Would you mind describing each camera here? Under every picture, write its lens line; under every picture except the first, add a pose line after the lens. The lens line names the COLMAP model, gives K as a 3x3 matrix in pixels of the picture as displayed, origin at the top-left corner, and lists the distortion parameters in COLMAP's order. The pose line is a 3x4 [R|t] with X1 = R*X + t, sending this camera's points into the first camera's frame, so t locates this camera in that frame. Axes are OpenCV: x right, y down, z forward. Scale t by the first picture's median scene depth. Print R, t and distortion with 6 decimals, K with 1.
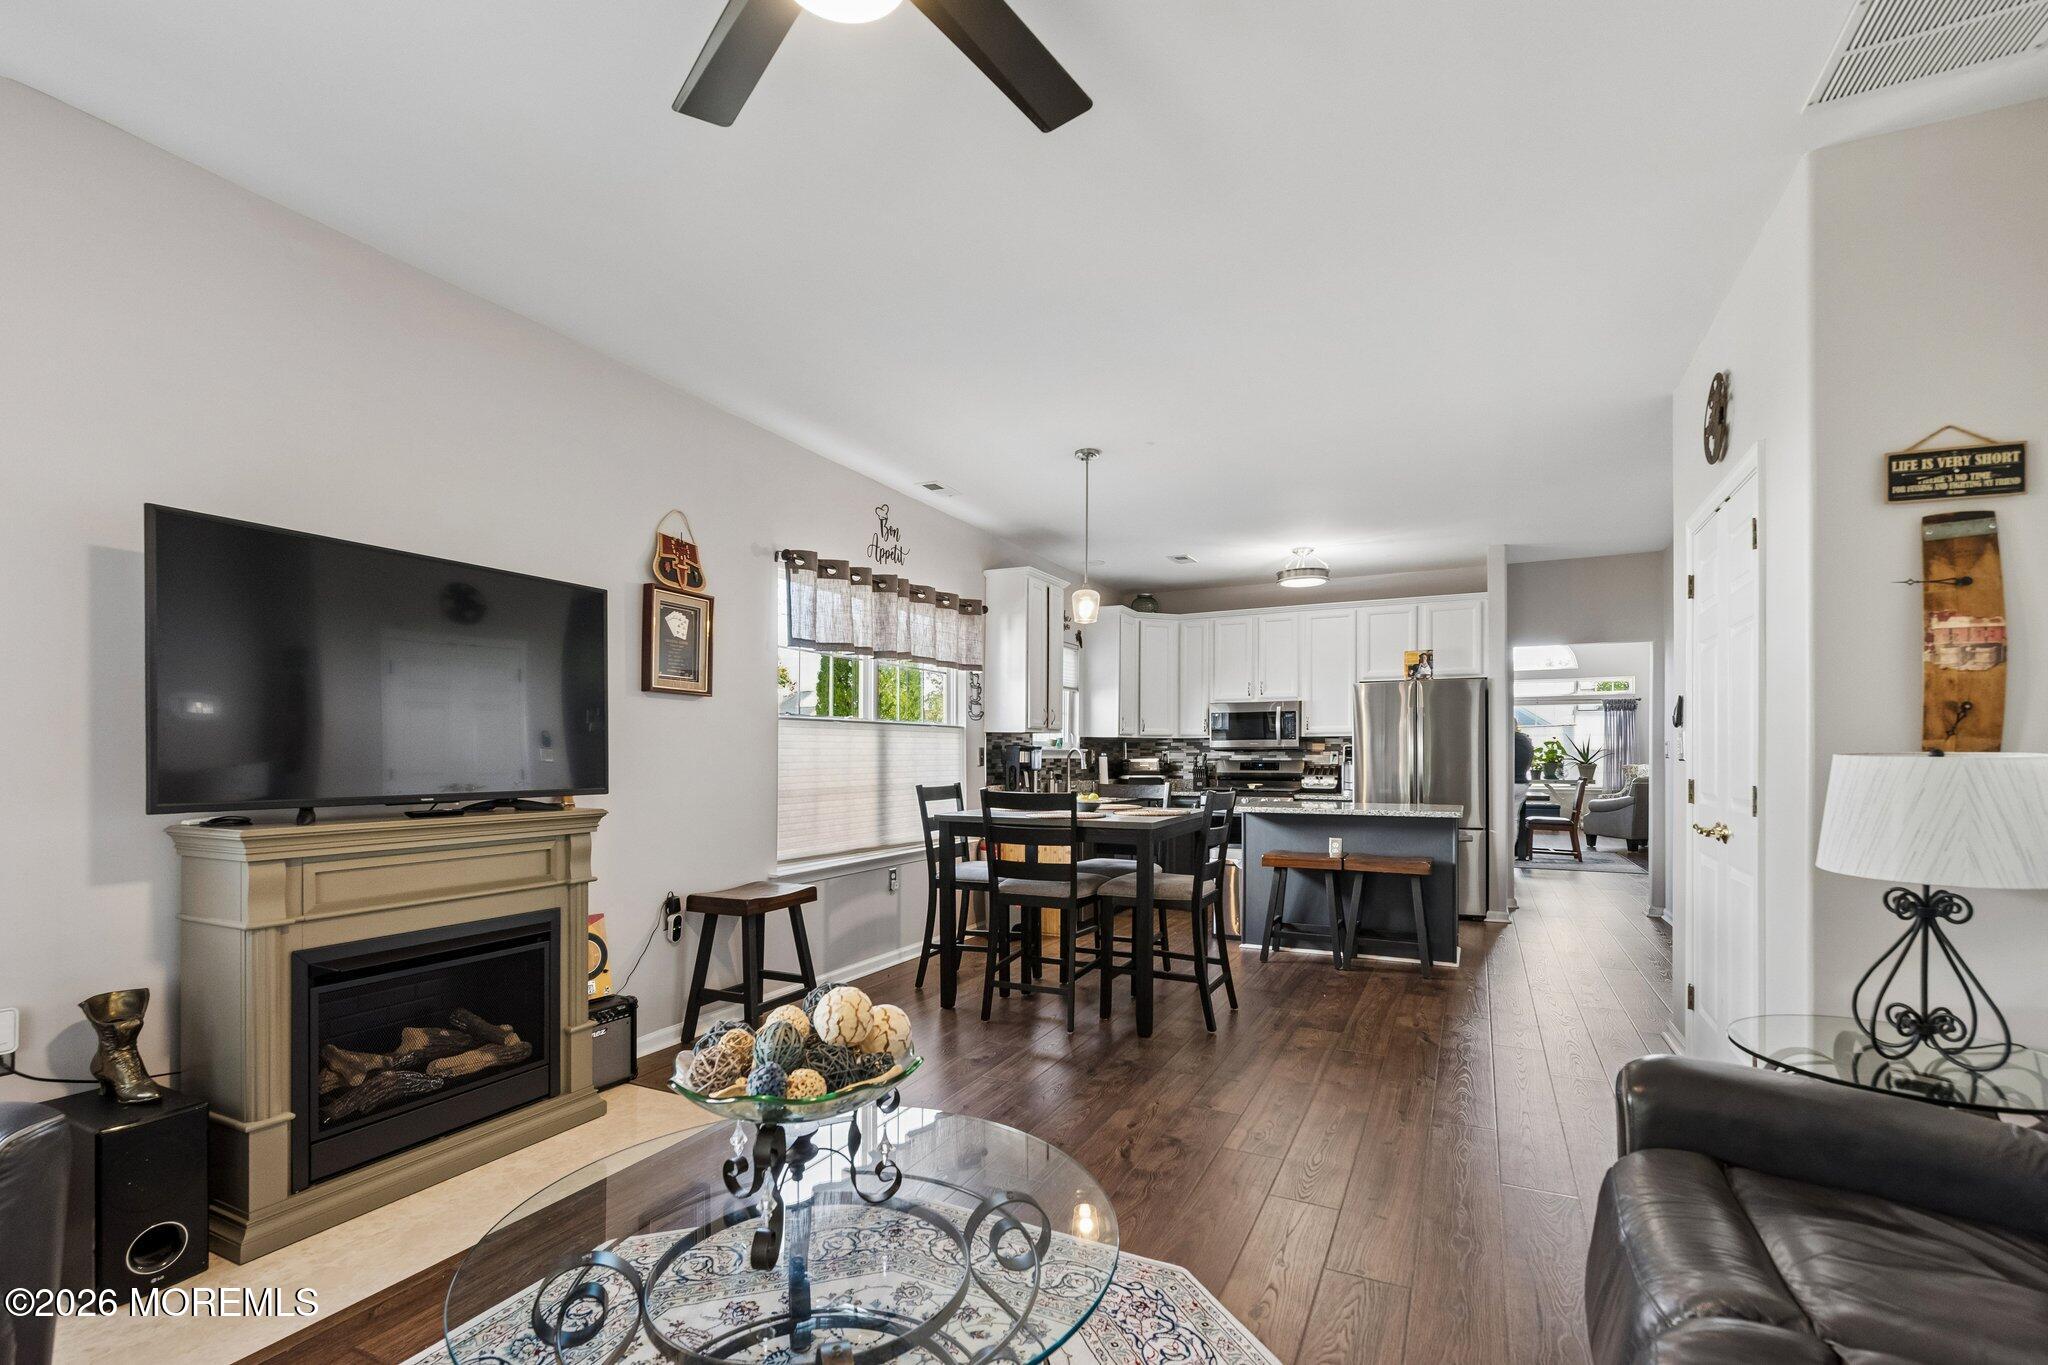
lens RADIAL K [[917.5, 0, 1003.2], [0, 917.5, 750.0], [0, 0, 1]] dist [0.000013, -0.000037]
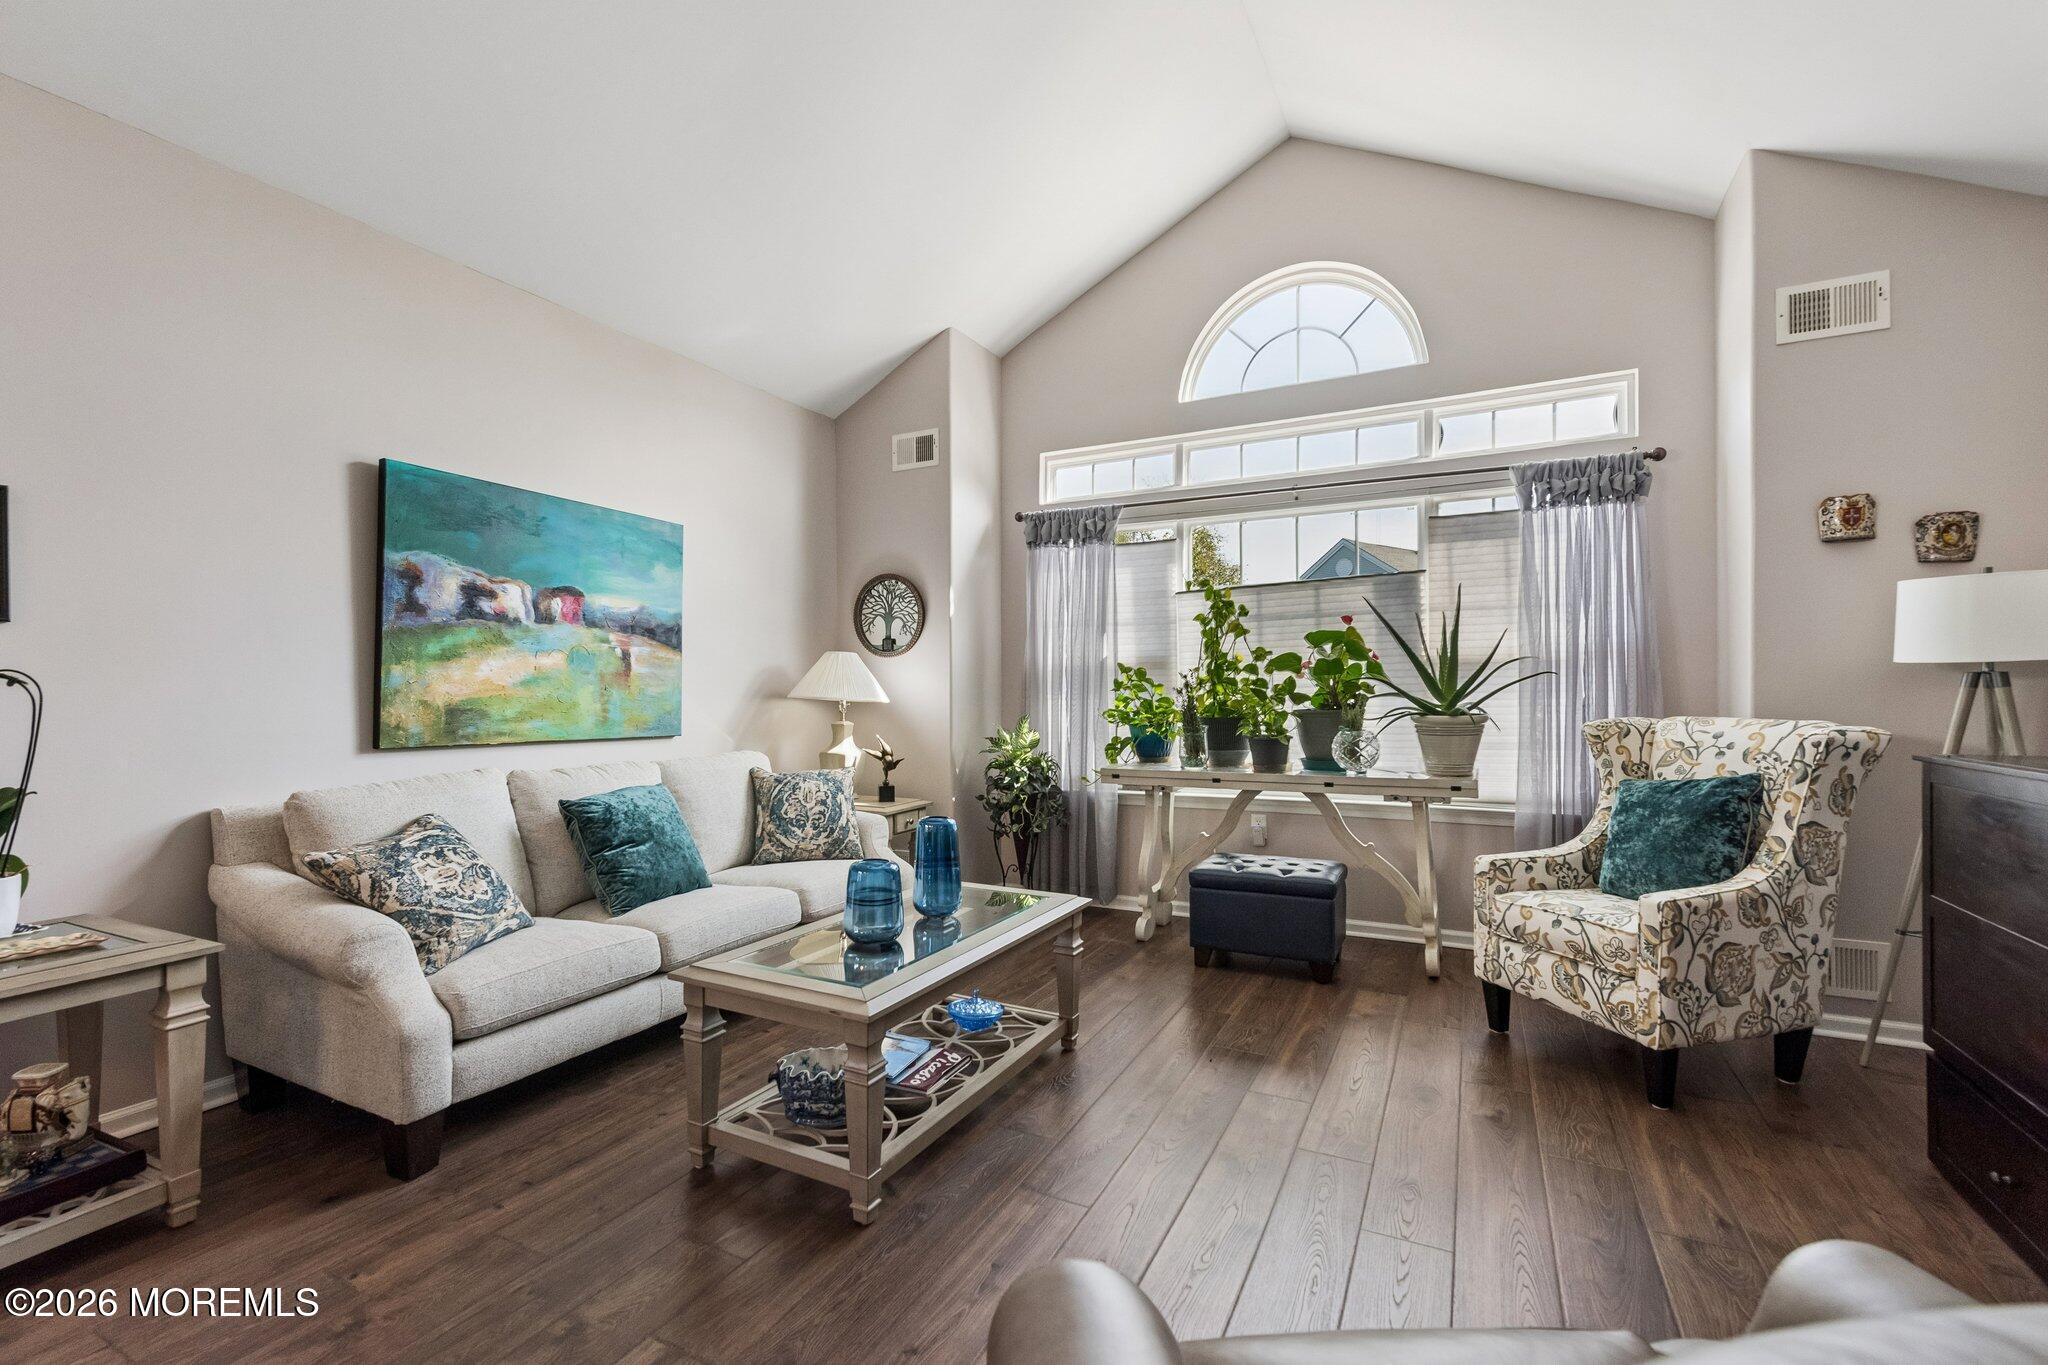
lens RADIAL K [[885.6, 0, 1024.5], [0, 885.6, 691.8], [0, 0, 1]] dist [-0.000696, -0.000462]
pose [[0.999969, -0.005190, -0.005889, 1.020614], [0.005222, 0.999971, 0.005463, 0.014002], [0.005861, -0.005494, 0.999968, 1.480347]]
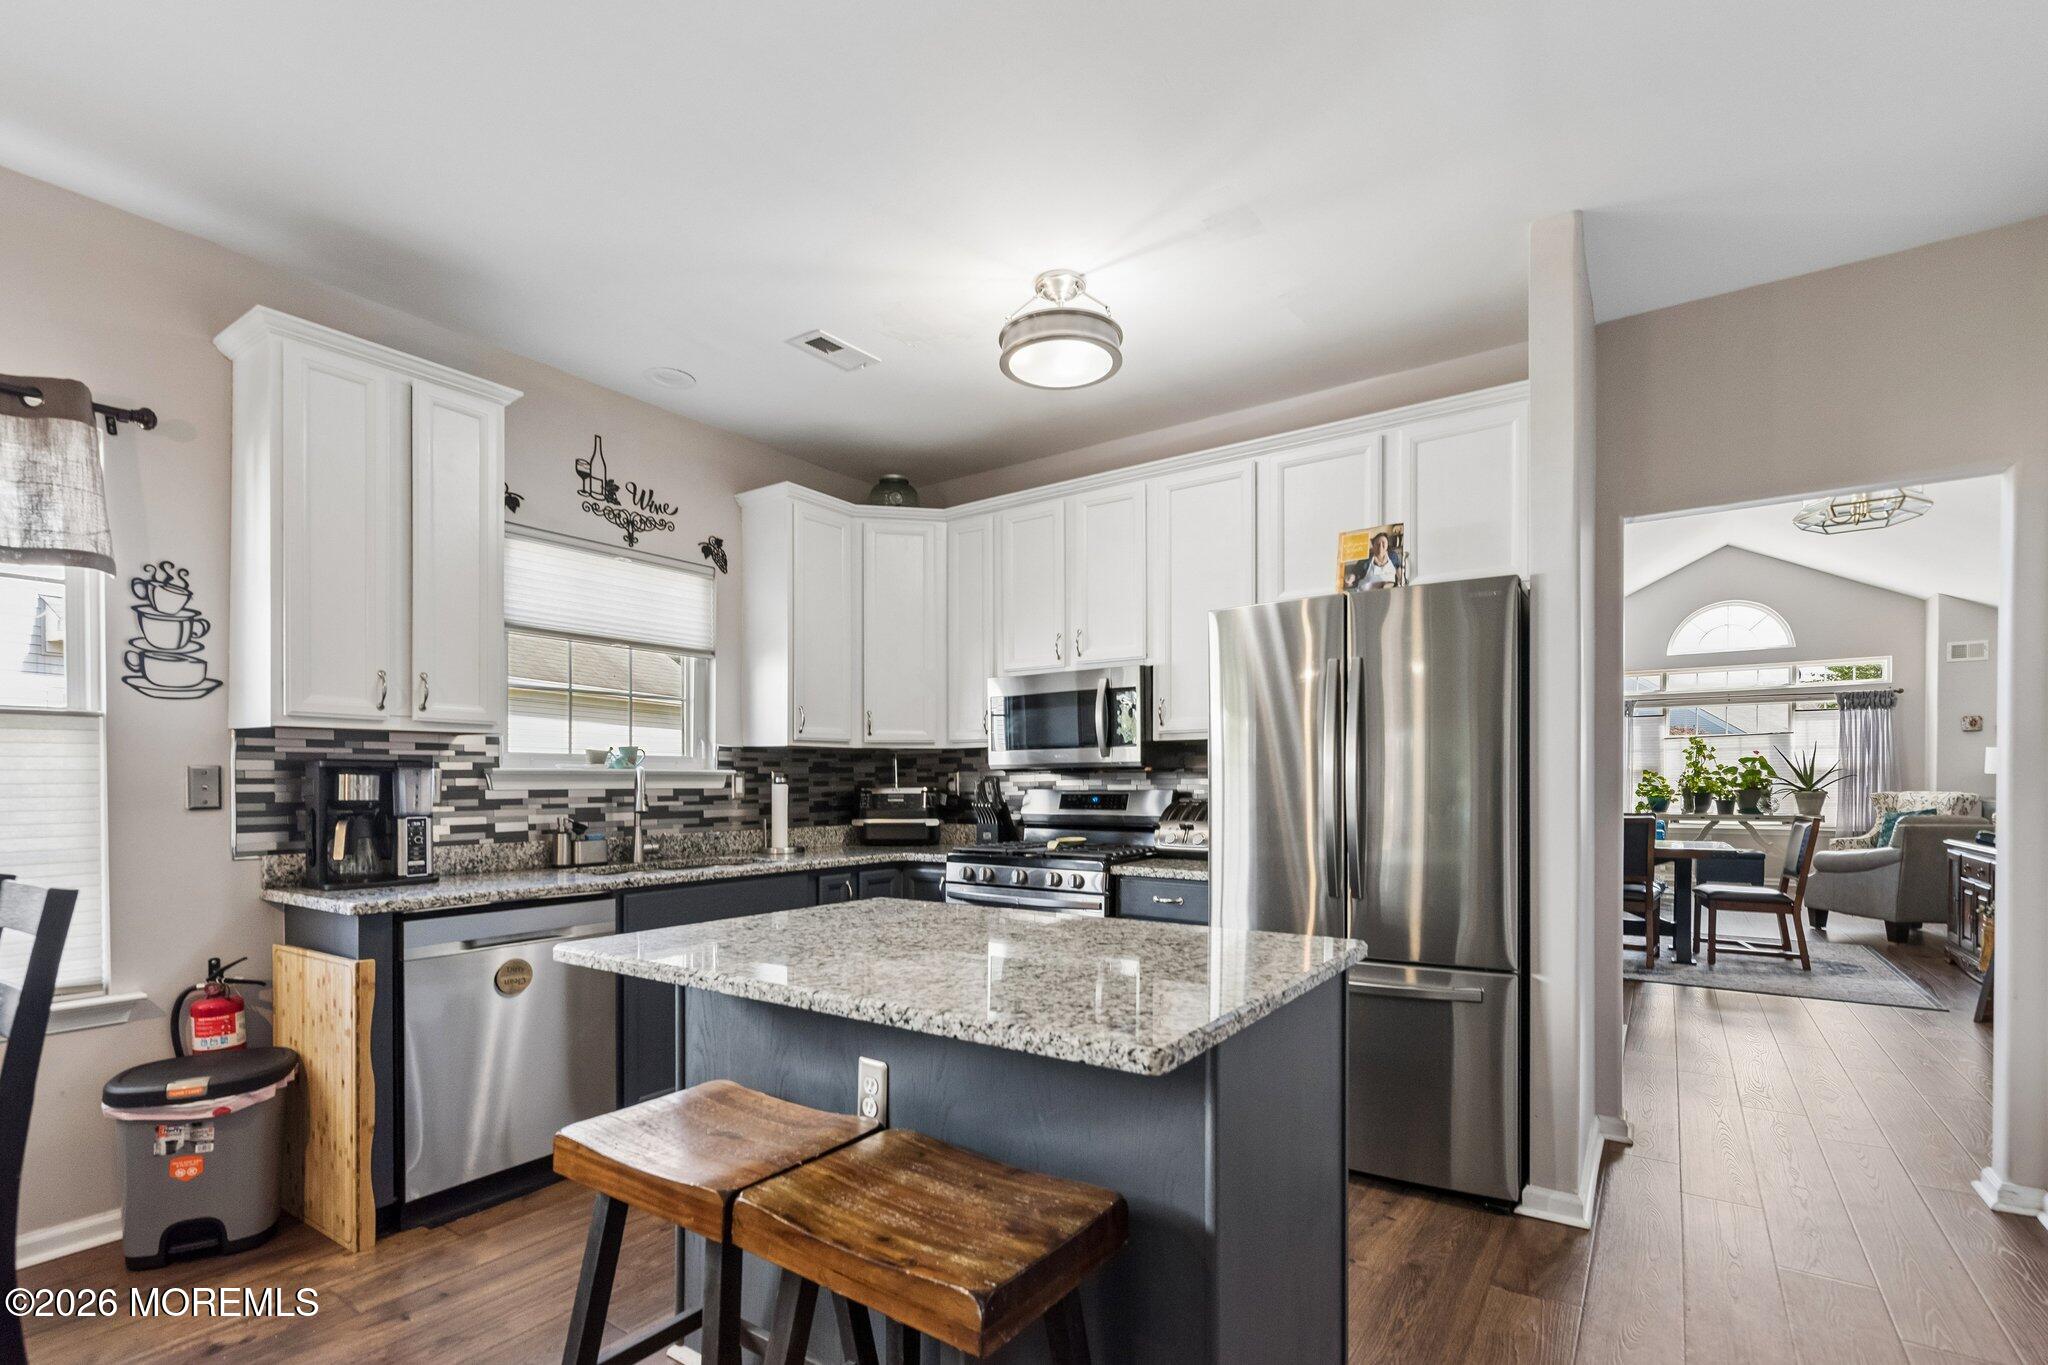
lens RADIAL K [[925.3, 0, 1027.8], [0, 925.3, 786.0], [0, 0, 1]] dist [-0.001677, -0.000266]
pose [[0.990936, -0.003802, -0.134283, 0.333902], [0.005285, 0.999929, 0.010691, 0.003363], [0.134233, -0.011303, 0.990885, 0.528457]]
